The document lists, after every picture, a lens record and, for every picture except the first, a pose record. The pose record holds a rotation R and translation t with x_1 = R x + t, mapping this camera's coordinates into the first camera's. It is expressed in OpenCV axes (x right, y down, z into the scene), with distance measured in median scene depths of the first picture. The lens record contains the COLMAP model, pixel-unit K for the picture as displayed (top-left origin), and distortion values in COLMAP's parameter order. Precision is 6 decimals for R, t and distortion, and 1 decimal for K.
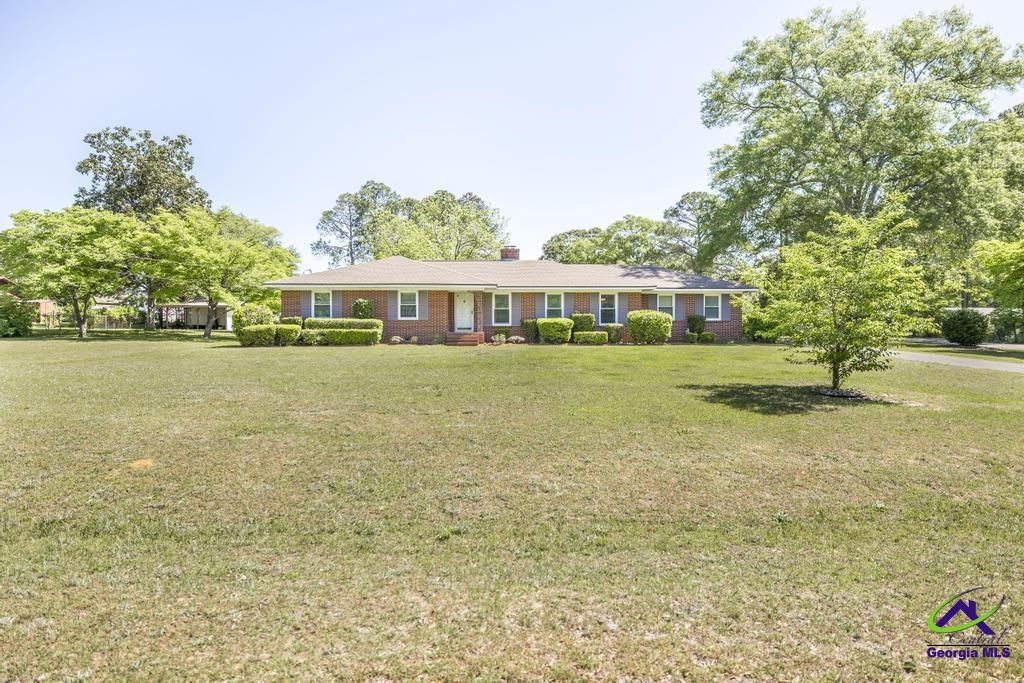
lens RADIAL K [[565.0, 0, 512.0], [0, 565.0, 340.6], [0, 0, 1]] dist [-0.019268, 0.000421]
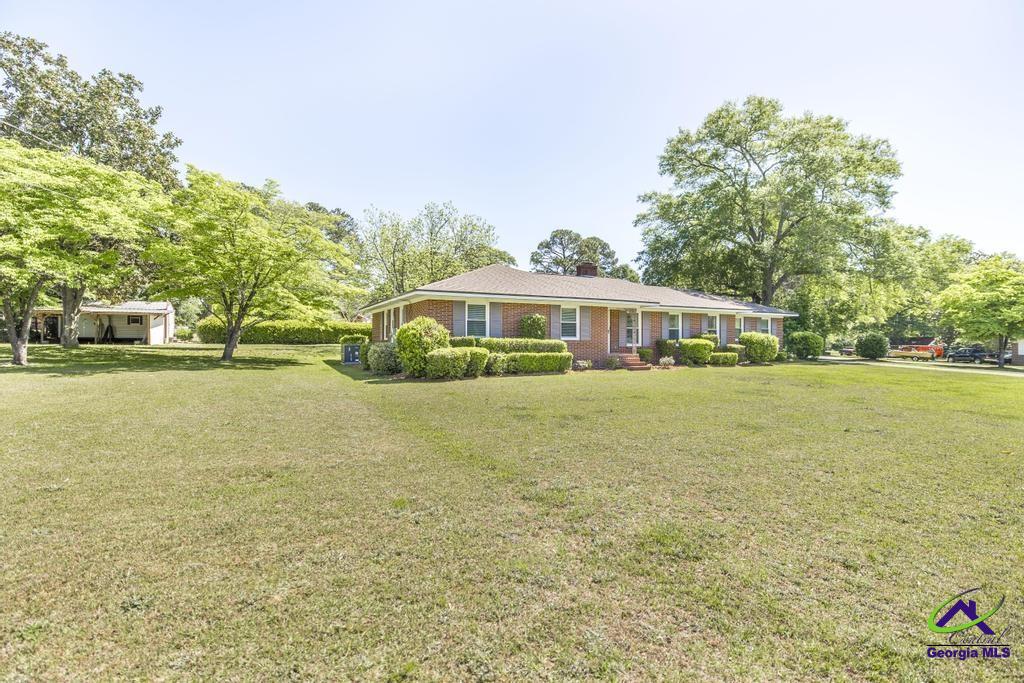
lens RADIAL K [[461.9, 0, 512.6], [0, 461.9, 337.7], [0, 0, 1]] dist [-0.000084, -0.000064]
pose [[0.918540, 0.006847, 0.395269, -0.539151], [0.000407, 0.999833, -0.018265, -0.027434], [-0.395328, 0.016938, 0.918384, 0.390997]]
